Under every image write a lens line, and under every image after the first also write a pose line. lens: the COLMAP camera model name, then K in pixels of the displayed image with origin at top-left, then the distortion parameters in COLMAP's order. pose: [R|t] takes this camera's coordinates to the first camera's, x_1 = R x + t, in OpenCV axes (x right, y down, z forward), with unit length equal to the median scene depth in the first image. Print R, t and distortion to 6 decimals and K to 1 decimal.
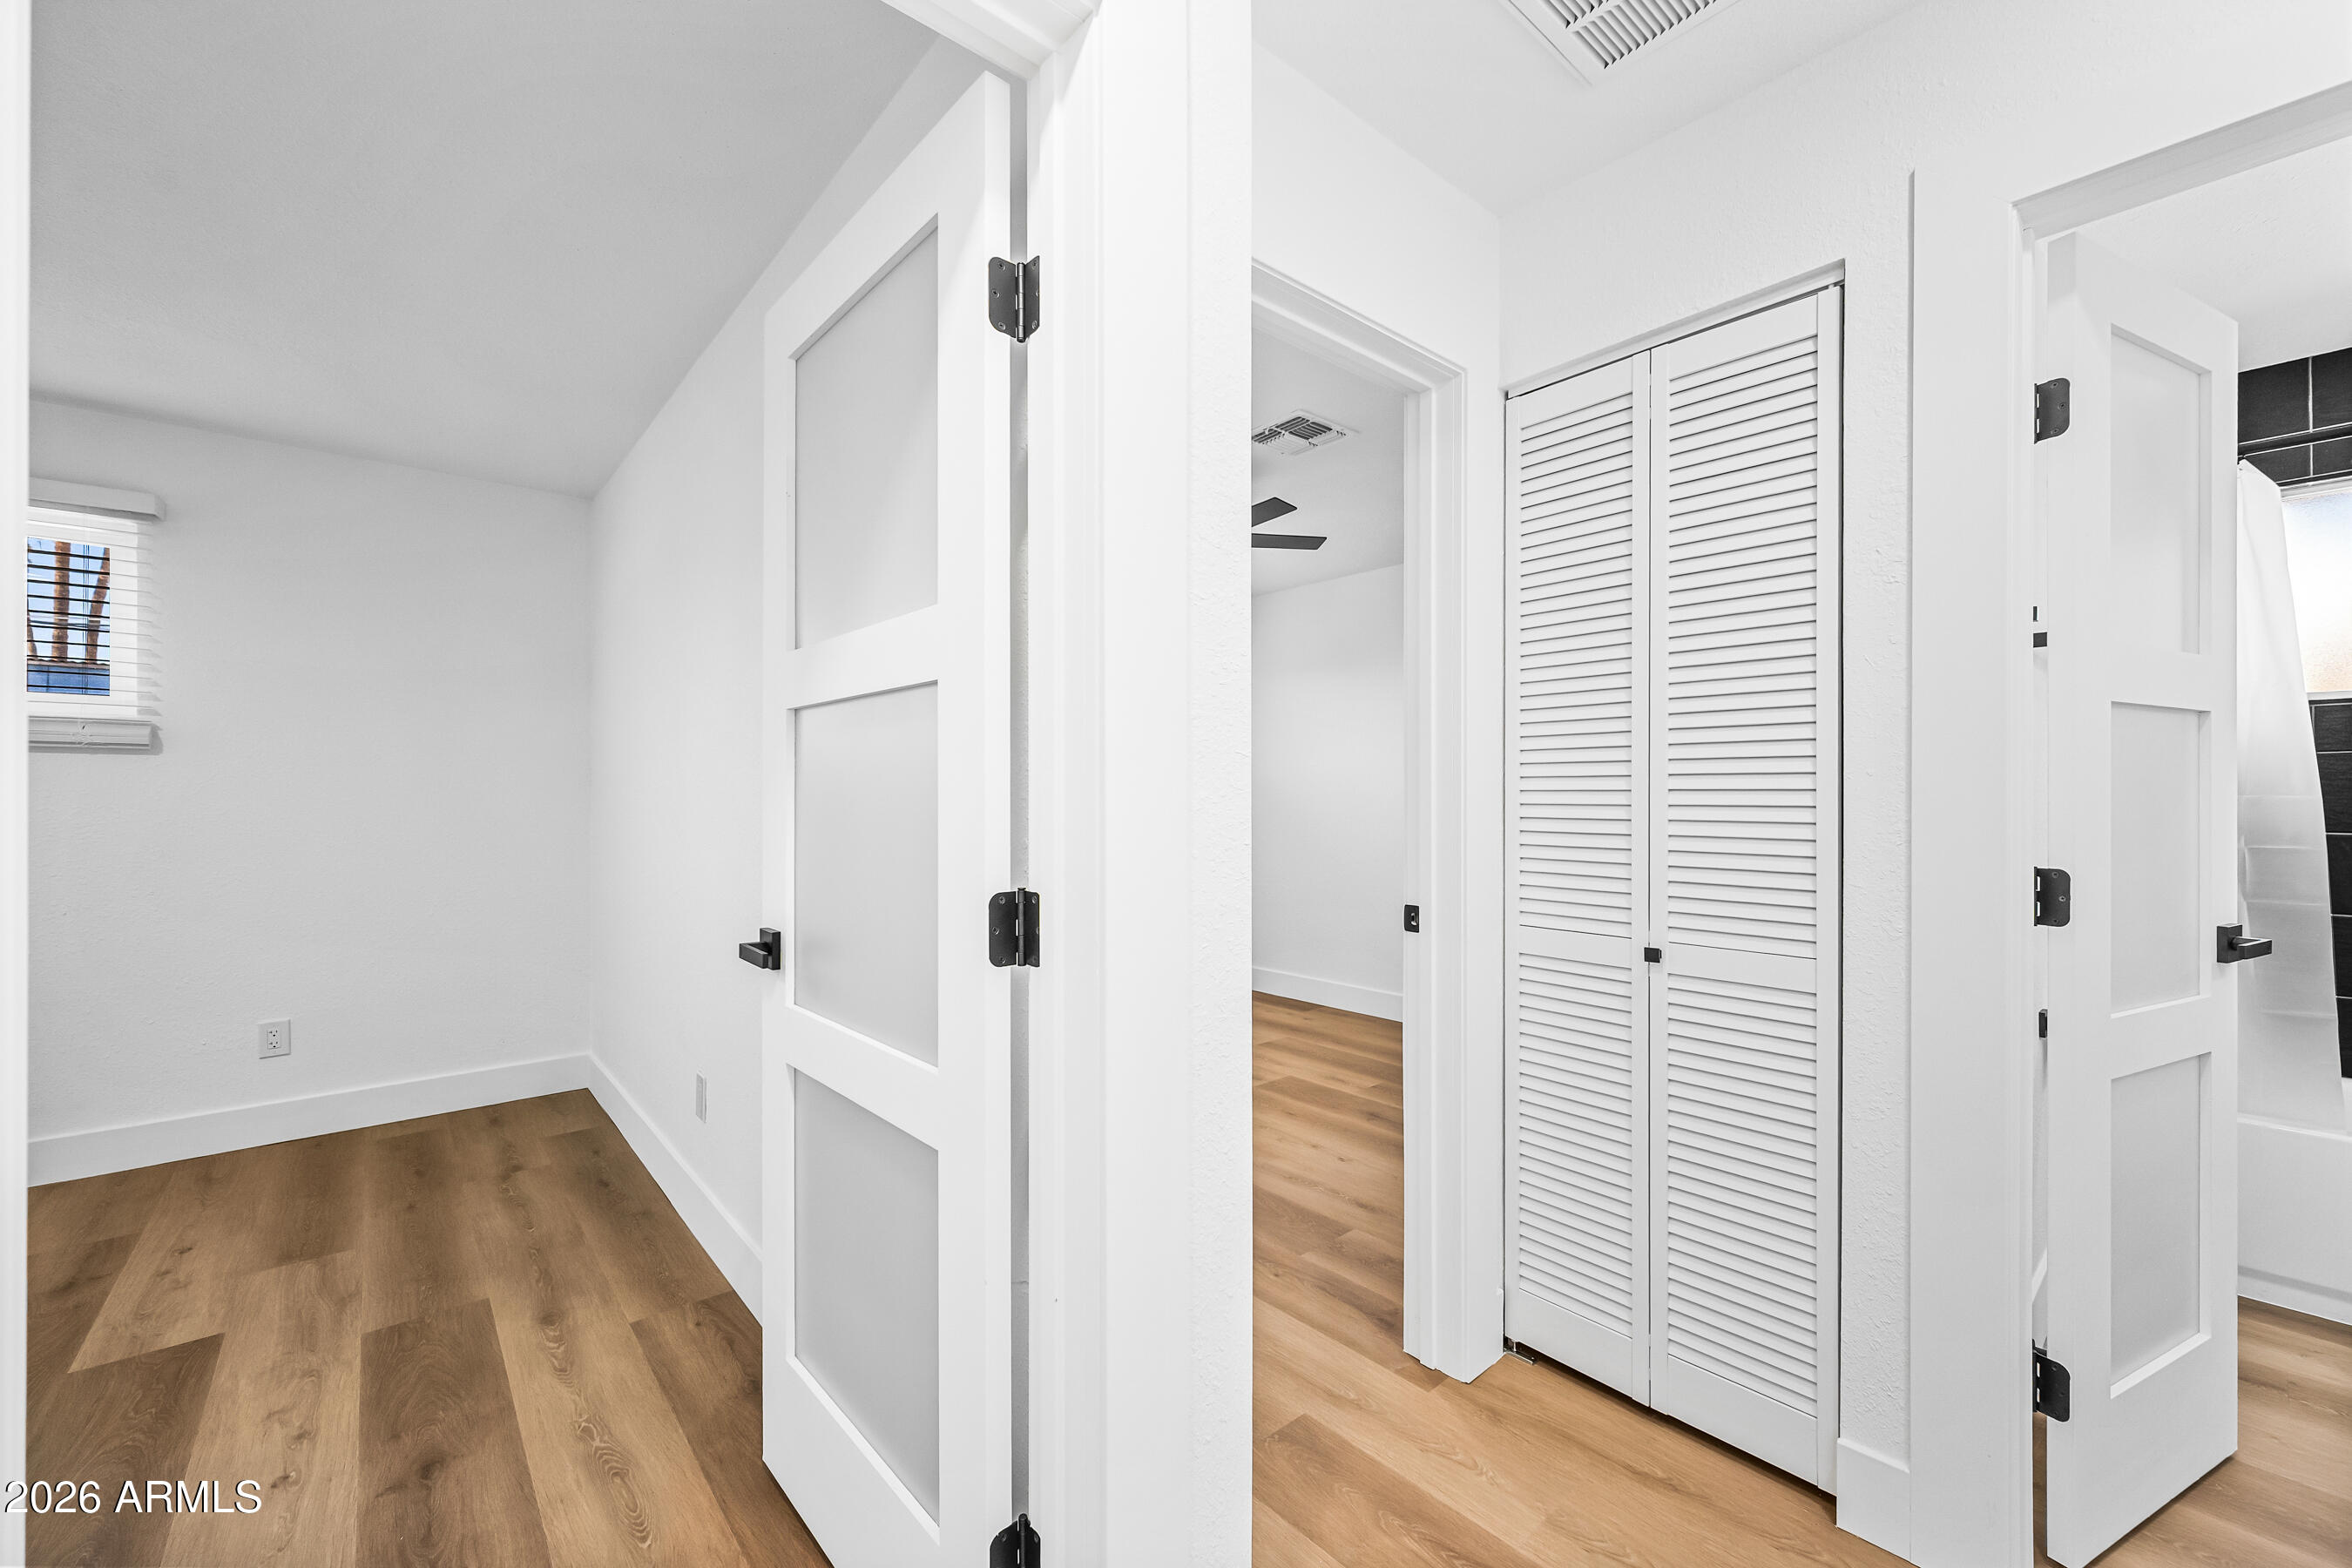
lens RADIAL K [[927.5, 0, 1176.9], [0, 927.5, 794.6], [0, 0, 1]] dist [-0.001154, 0.000563]
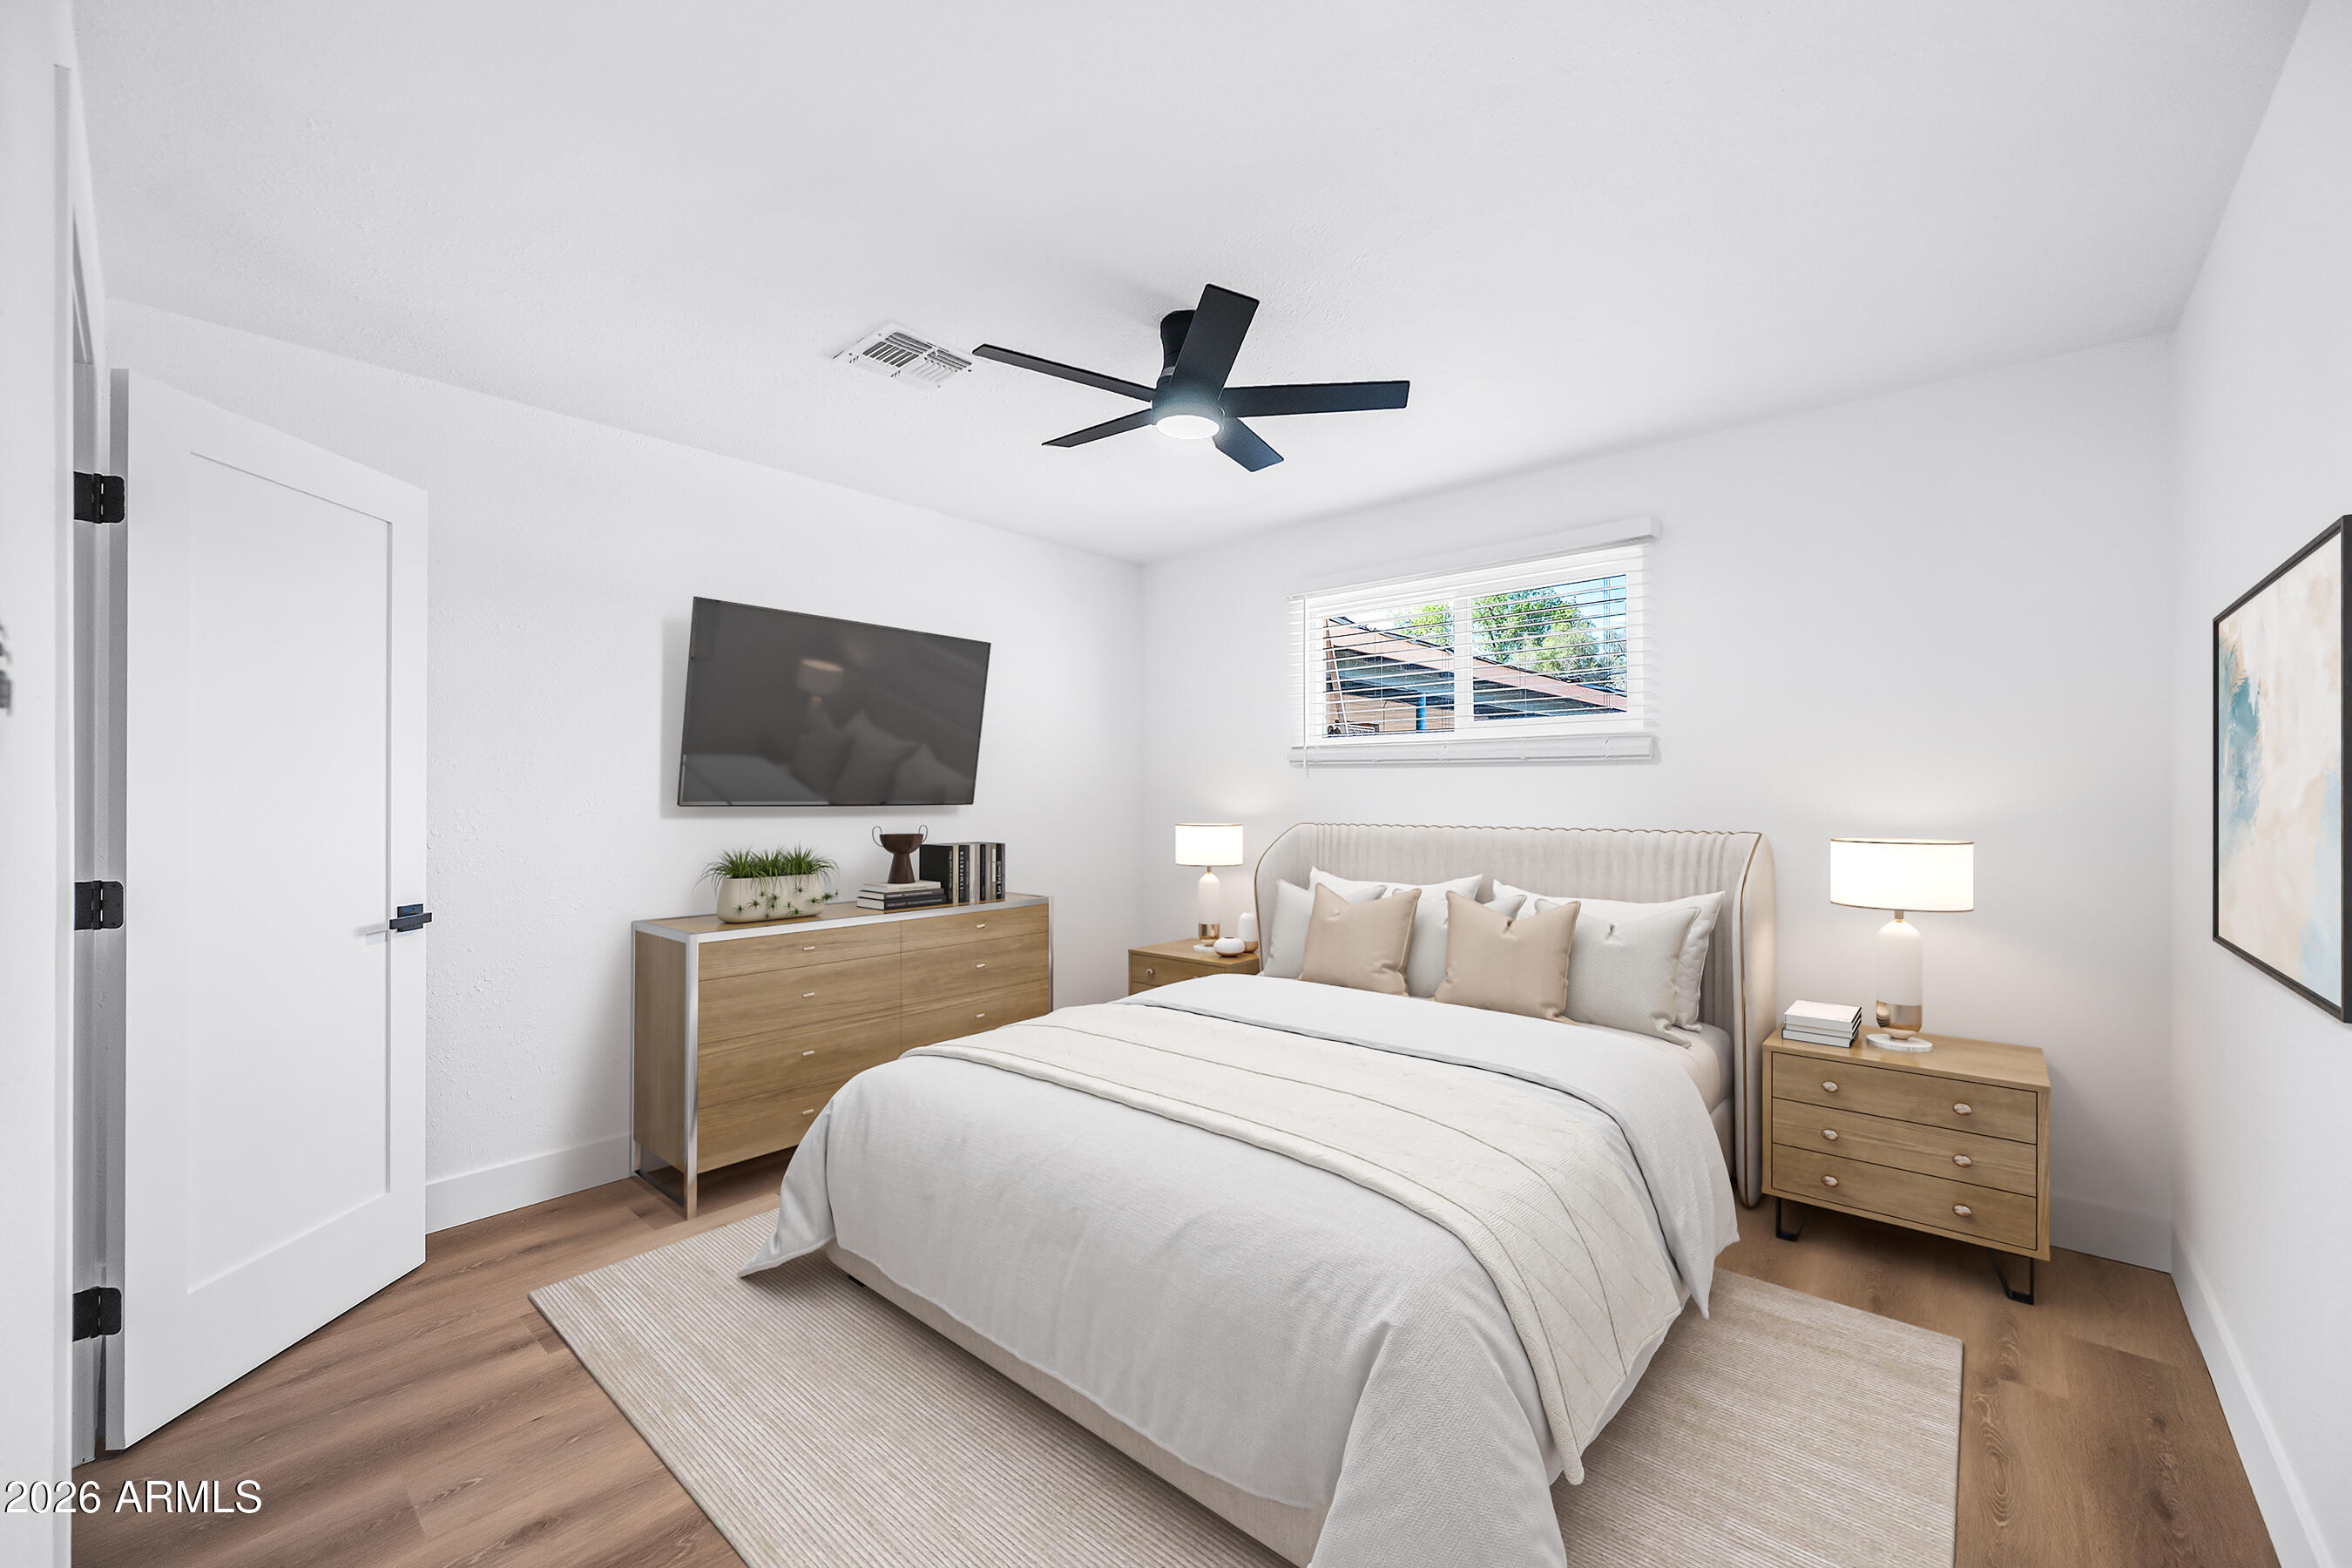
lens RADIAL K [[927.5, 0, 1184.4], [0, 927.5, 790.7], [0, 0, 1]] dist [-0.001154, 0.000563]
pose [[0.149942, -0.000619, -0.988695, -0.147963], [-0.003651, 0.999993, -0.001180, -0.010332], [0.988688, 0.003786, 0.149939, 0.320754]]
